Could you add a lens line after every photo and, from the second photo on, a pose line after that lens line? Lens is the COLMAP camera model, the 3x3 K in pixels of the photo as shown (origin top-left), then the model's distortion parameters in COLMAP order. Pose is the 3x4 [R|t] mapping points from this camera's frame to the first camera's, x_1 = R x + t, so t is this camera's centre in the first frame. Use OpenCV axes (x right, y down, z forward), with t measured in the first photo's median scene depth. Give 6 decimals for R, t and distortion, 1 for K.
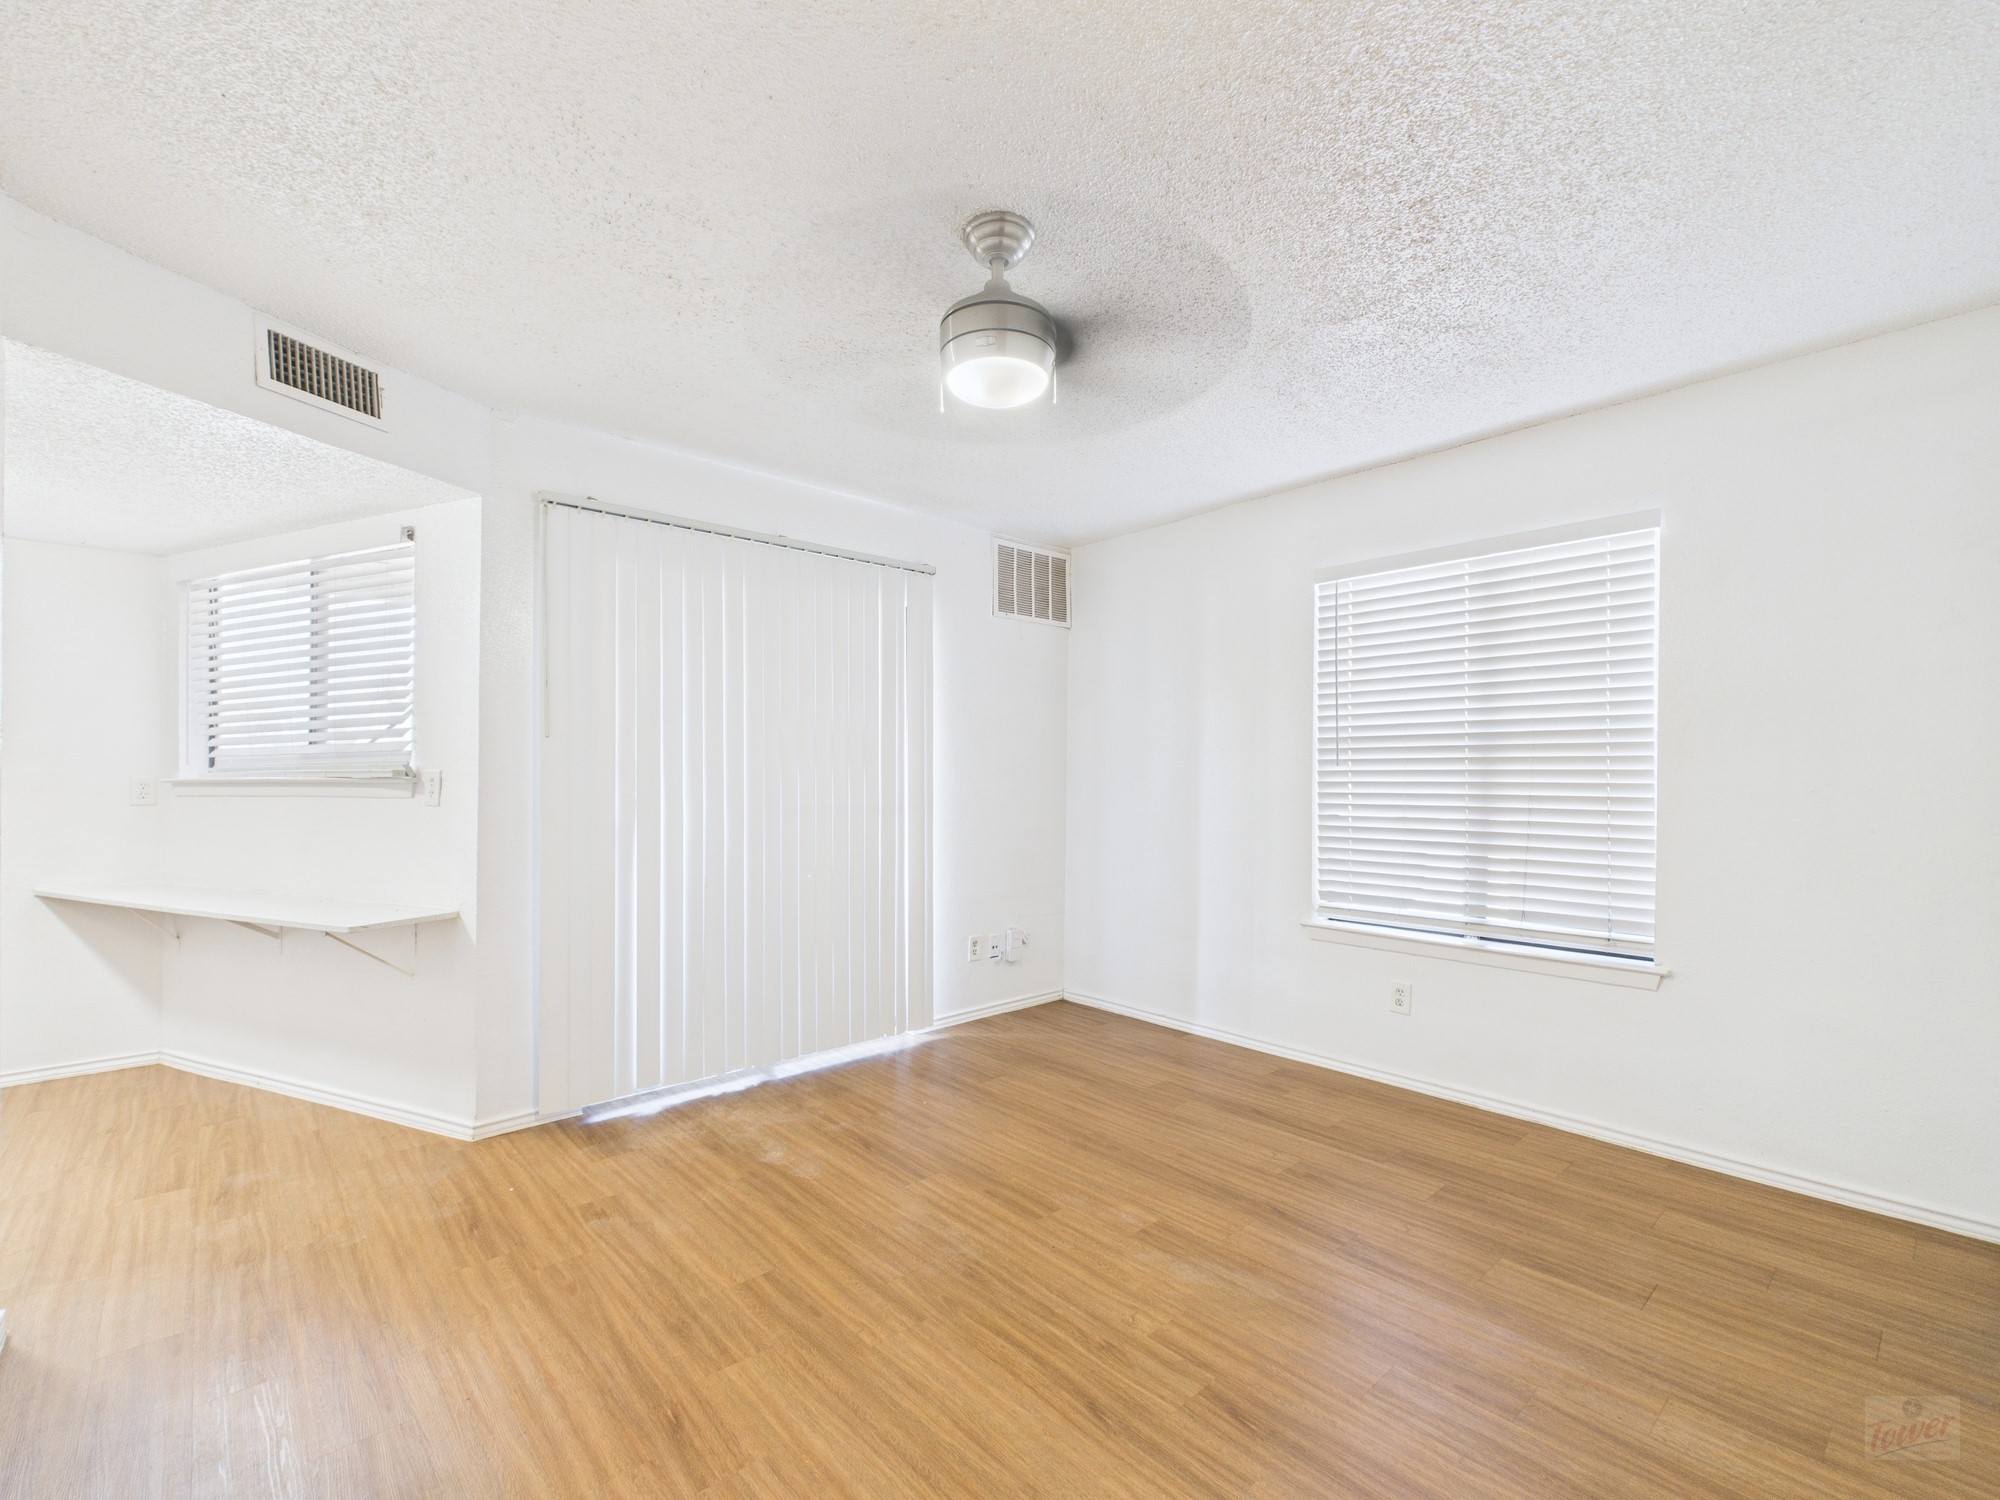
lens RADIAL K [[886.4, 0, 997.2], [0, 886.4, 783.8], [0, 0, 1]] dist [0.000469, 0.001463]
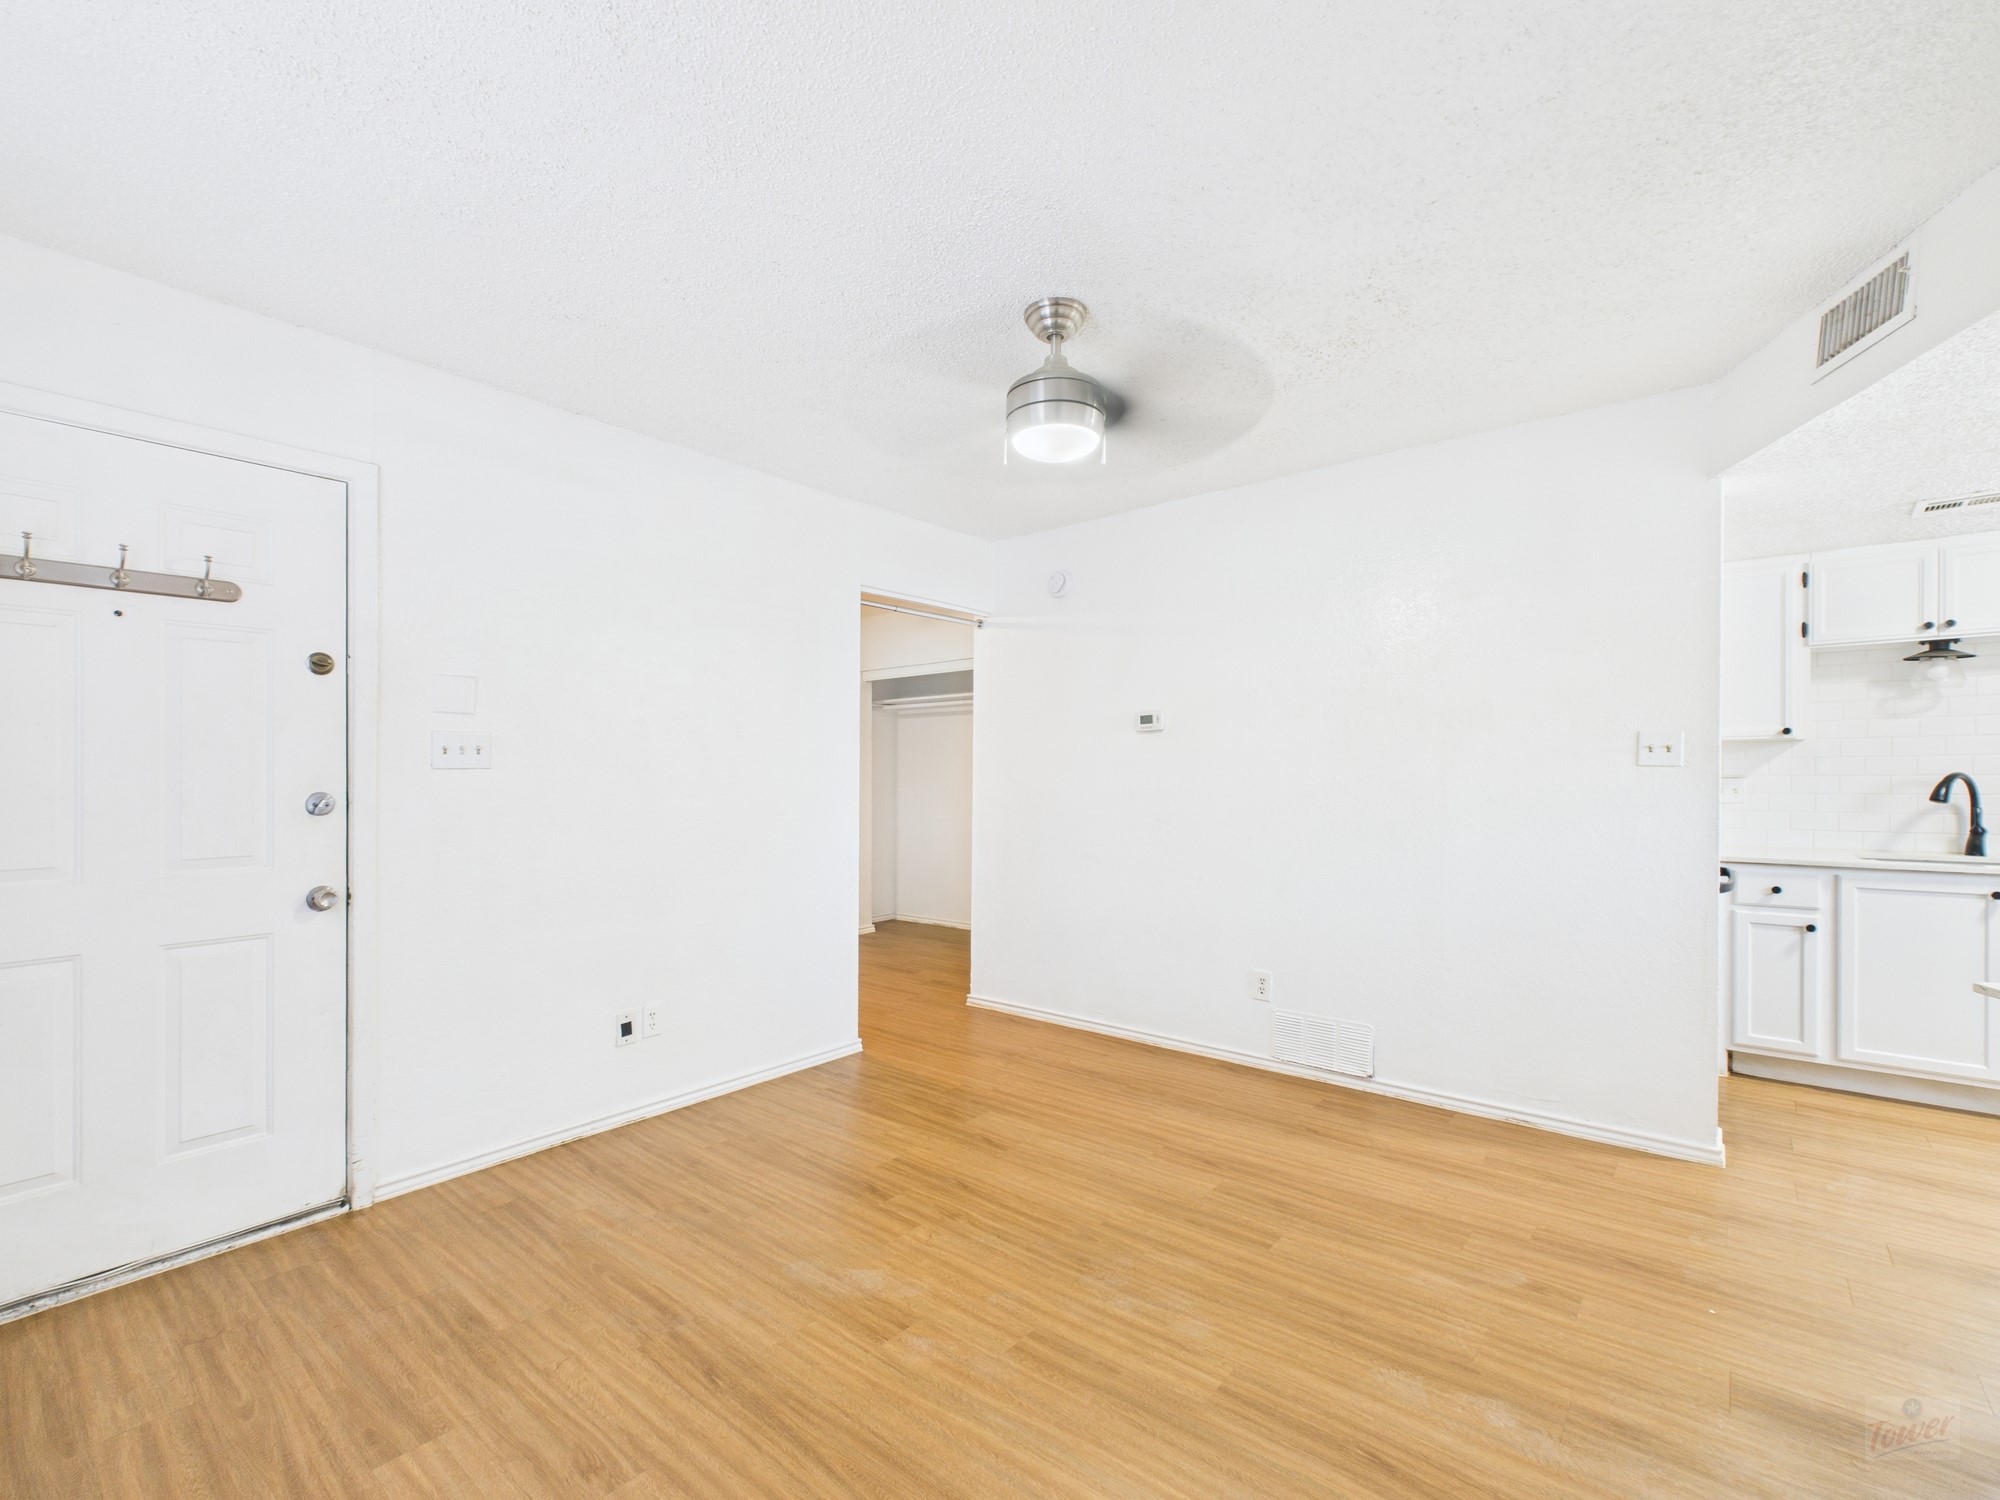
lens RADIAL K [[886.4, 0, 1009.7], [0, 886.4, 785.6], [0, 0, 1]] dist [0.000469, 0.001463]
pose [[-0.987393, 0.002616, -0.158267, 0.174267], [-0.000037, 0.999860, 0.016760, -0.014817], [0.158289, 0.016554, -0.987254, 1.614884]]
